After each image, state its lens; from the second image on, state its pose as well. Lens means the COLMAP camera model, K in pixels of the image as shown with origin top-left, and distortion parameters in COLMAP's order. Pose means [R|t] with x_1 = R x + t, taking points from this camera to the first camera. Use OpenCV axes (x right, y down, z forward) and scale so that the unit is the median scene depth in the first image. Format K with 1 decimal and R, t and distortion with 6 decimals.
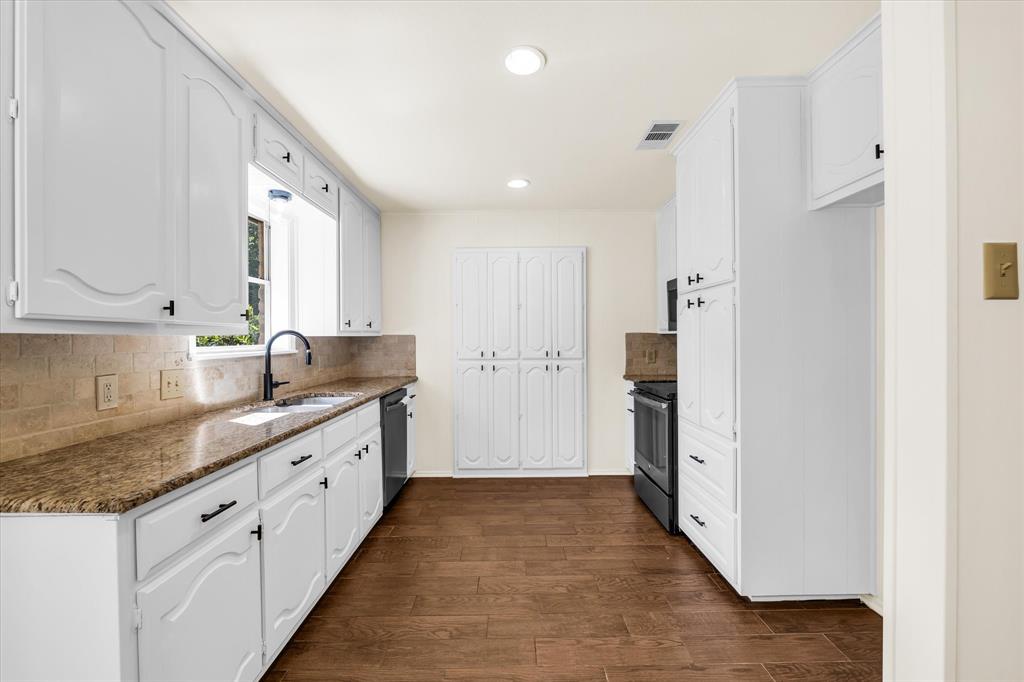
lens RADIAL K [[422.0, 0, 514.9], [0, 422.0, 338.7], [0, 0, 1]] dist [-0.010009, 0.000186]
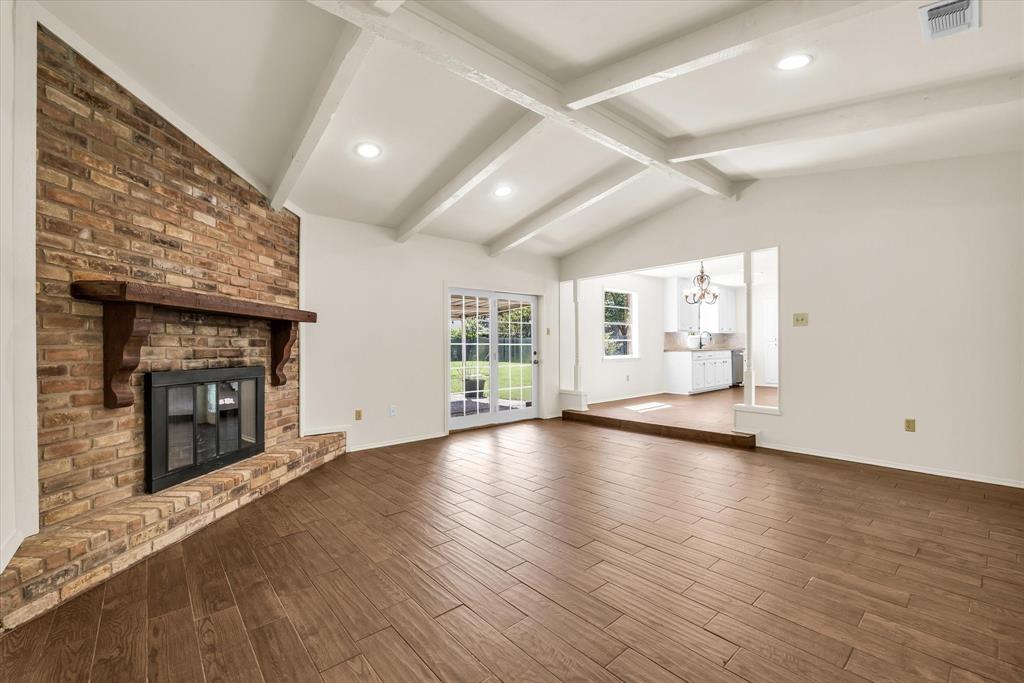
lens RADIAL K [[422.0, 0, 505.5], [0, 422.0, 346.6], [0, 0, 1]] dist [-0.010009, 0.000186]
pose [[0.633237, -0.000521, -0.773958, 1.140904], [0.005144, 0.999981, 0.003535, 0.082683], [0.773941, -0.006220, 0.633228, -2.533685]]
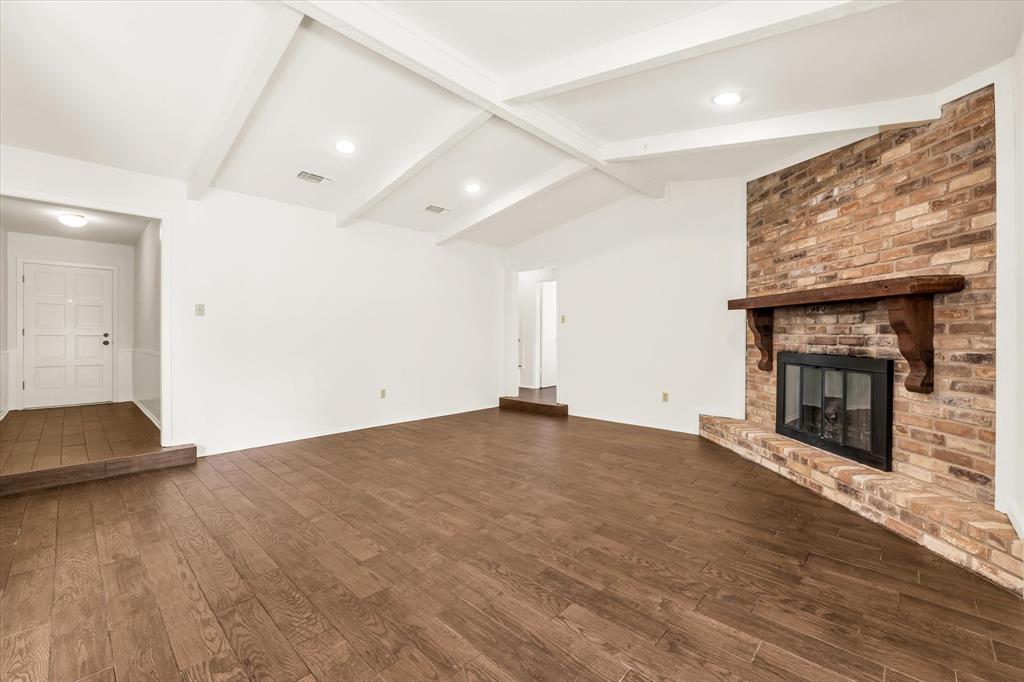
lens RADIAL K [[422.0, 0, 506.1], [0, 422.0, 336.9], [0, 0, 1]] dist [-0.010009, 0.000186]
pose [[-0.713834, 0.001228, 0.700314, -0.365783], [0.001471, 0.999999, -0.000254, 0.089488], [-0.700314, 0.000849, -0.713835, -0.984208]]
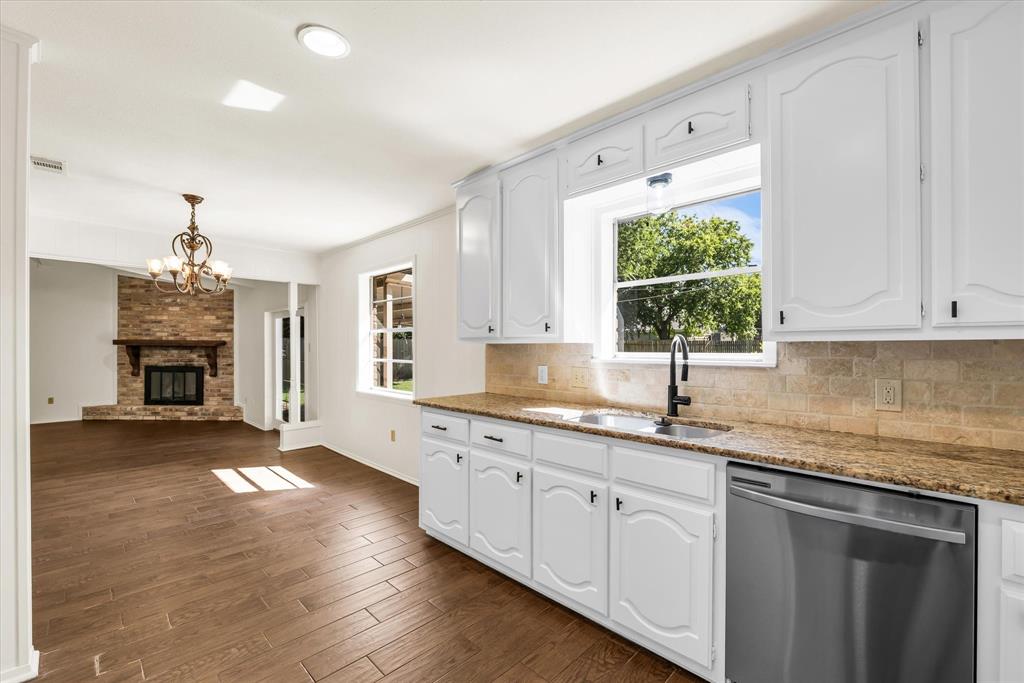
lens RADIAL K [[422.0, 0, 507.7], [0, 422.0, 346.7], [0, 0, 1]] dist [-0.010009, 0.000186]
pose [[-0.706205, 0.005506, -0.707986, 0.225850], [0.002149, 0.999982, 0.005633, -0.002416], [0.708004, 0.002456, -0.706204, 1.135525]]
